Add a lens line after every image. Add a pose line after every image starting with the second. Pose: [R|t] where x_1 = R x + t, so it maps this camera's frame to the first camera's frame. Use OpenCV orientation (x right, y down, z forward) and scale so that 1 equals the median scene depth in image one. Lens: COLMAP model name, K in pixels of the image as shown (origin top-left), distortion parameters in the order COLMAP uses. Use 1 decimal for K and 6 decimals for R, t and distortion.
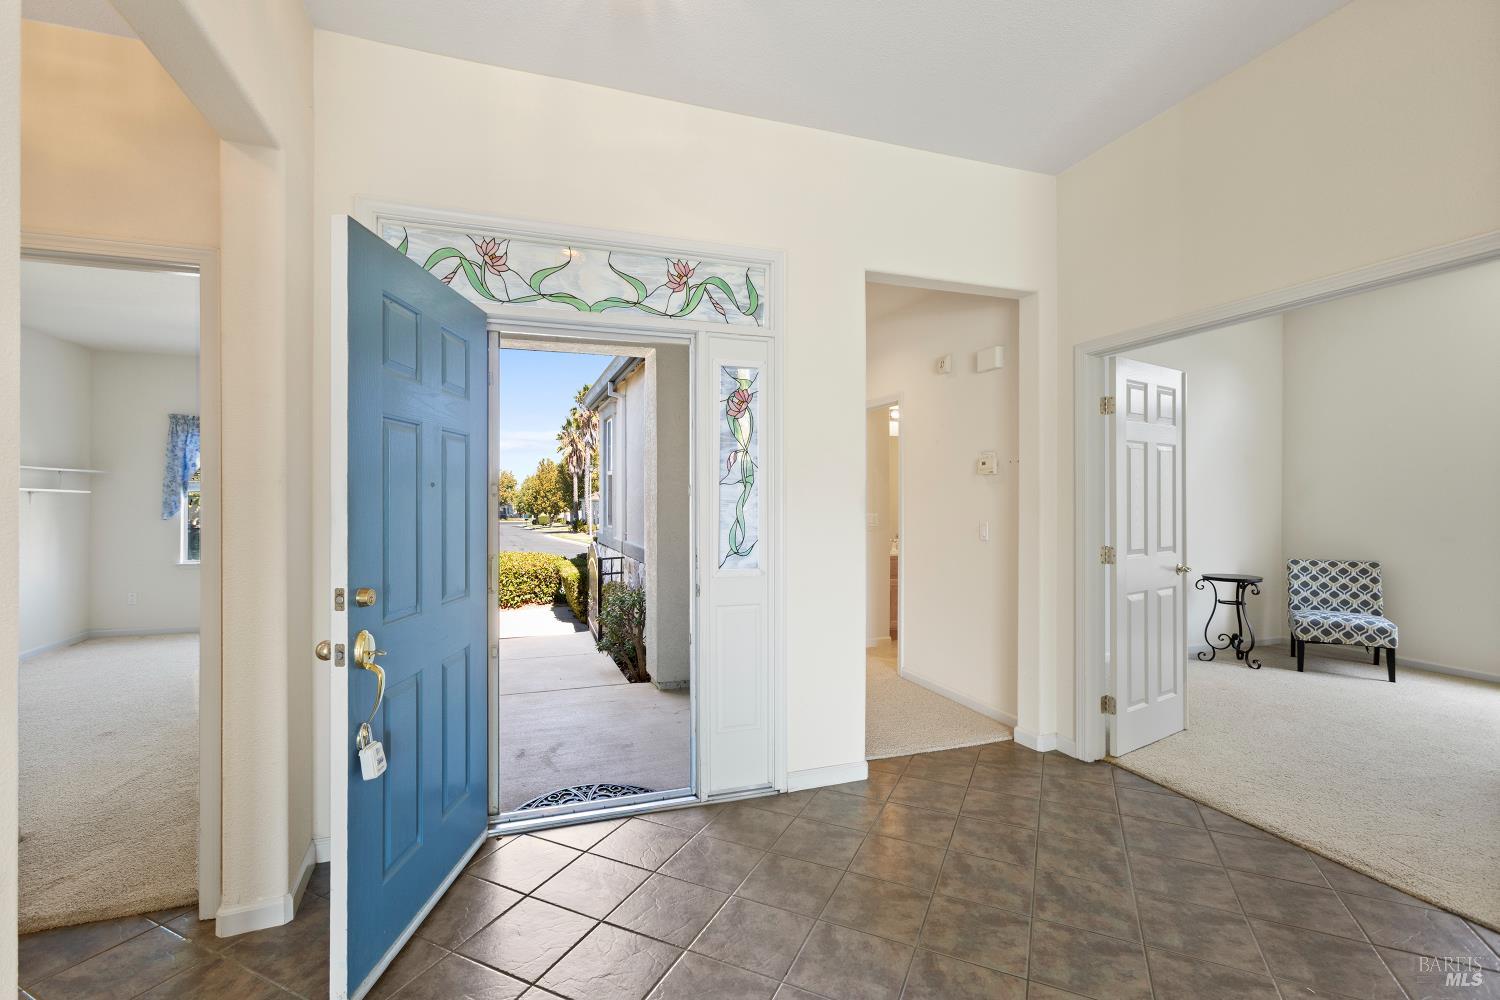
lens RADIAL K [[627.7, 0, 728.7], [0, 627.7, 496.4], [0, 0, 1]] dist [-0.022942, 0.000138]
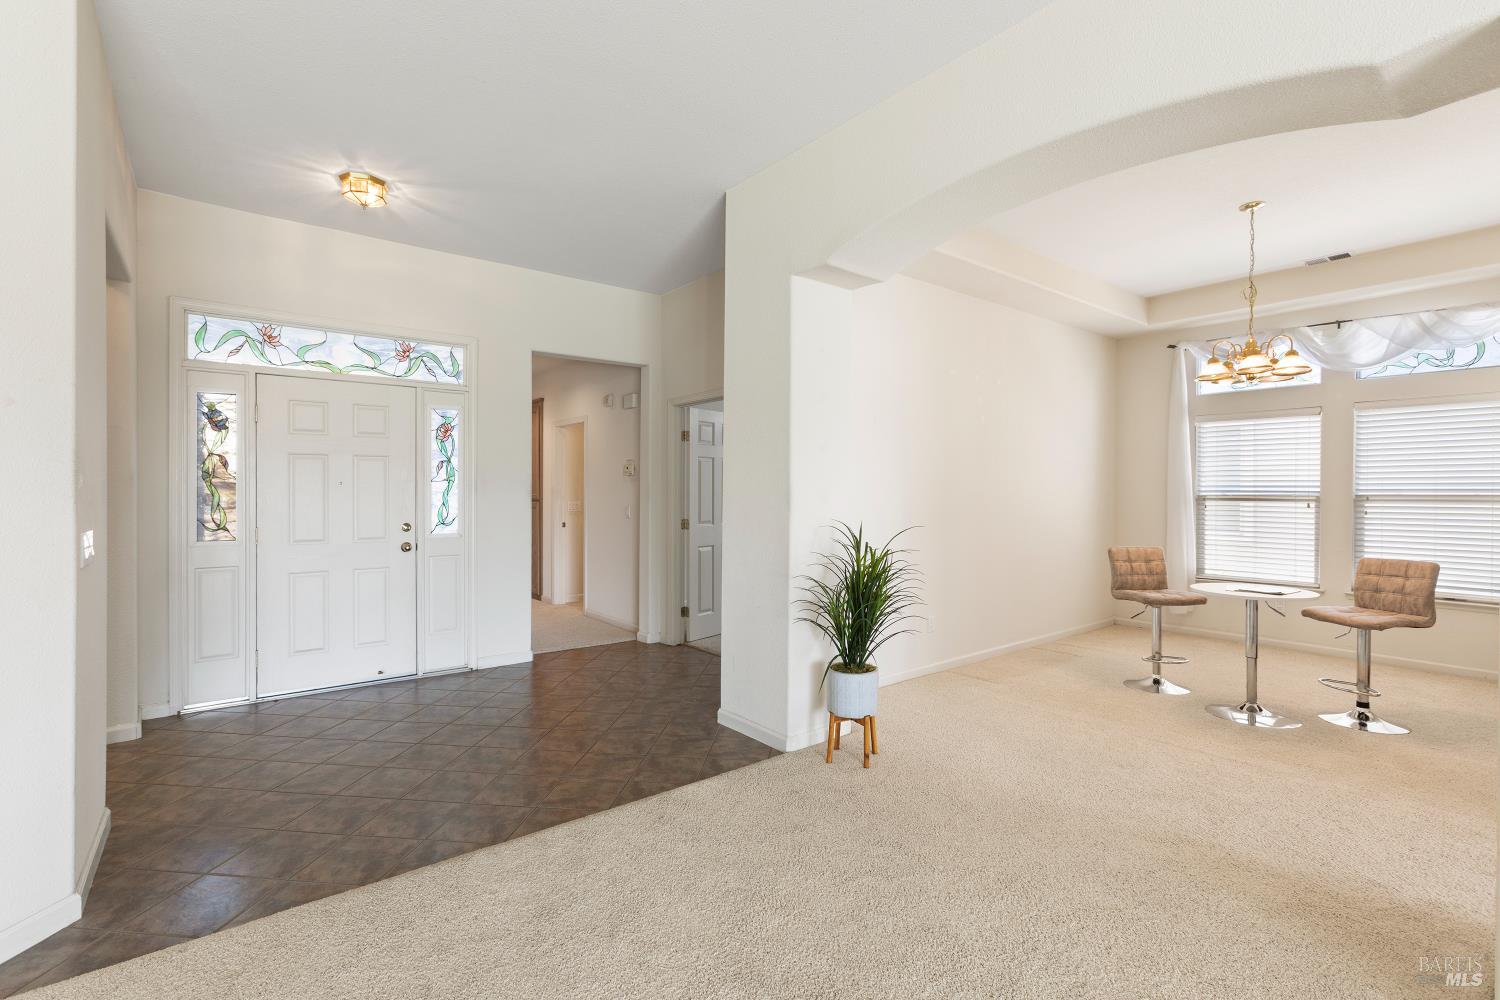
lens RADIAL K [[658.1, 0, 729.3], [0, 658.1, 493.9], [0, 0, 1]] dist [0.005306, 0.000704]
pose [[0.944076, 0.000971, 0.329727, 0.130699], [-0.005064, 0.999920, 0.011555, -0.009601], [-0.329690, -0.012578, 0.944006, -0.749422]]
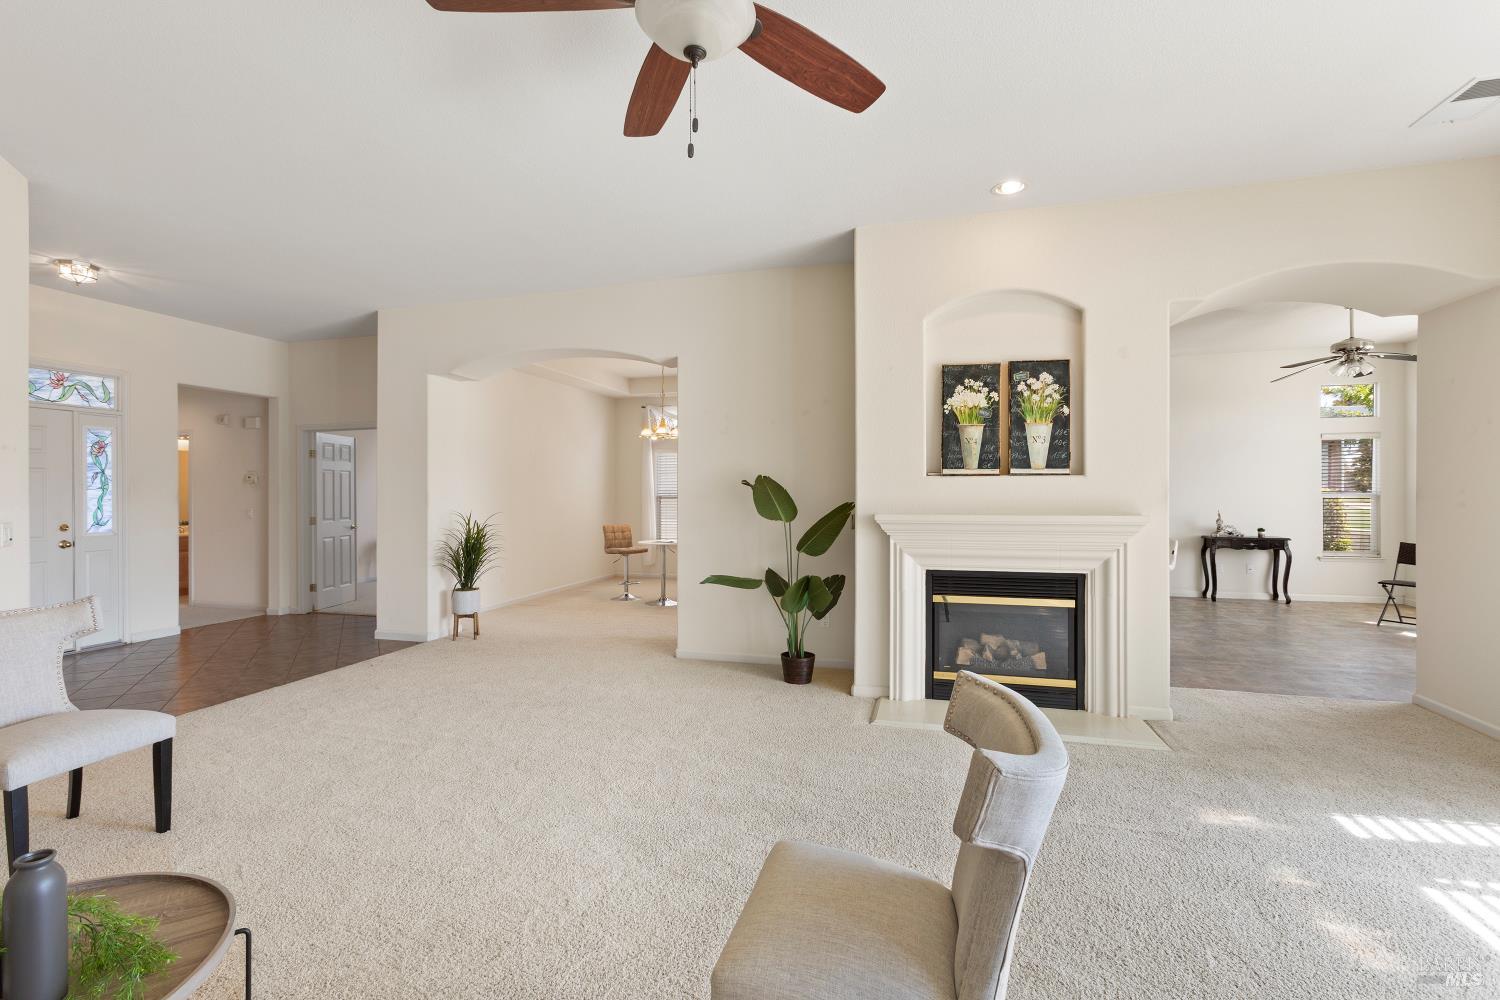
lens RADIAL K [[658.1, 0, 729.3], [0, 658.1, 493.9], [0, 0, 1]] dist [0.005306, 0.000704]
pose [[0.549973, -0.002967, 0.835177, -0.550547], [0.000157, 0.999994, 0.003449, -0.010421], [-0.835182, -0.001766, 0.549970, -1.566504]]
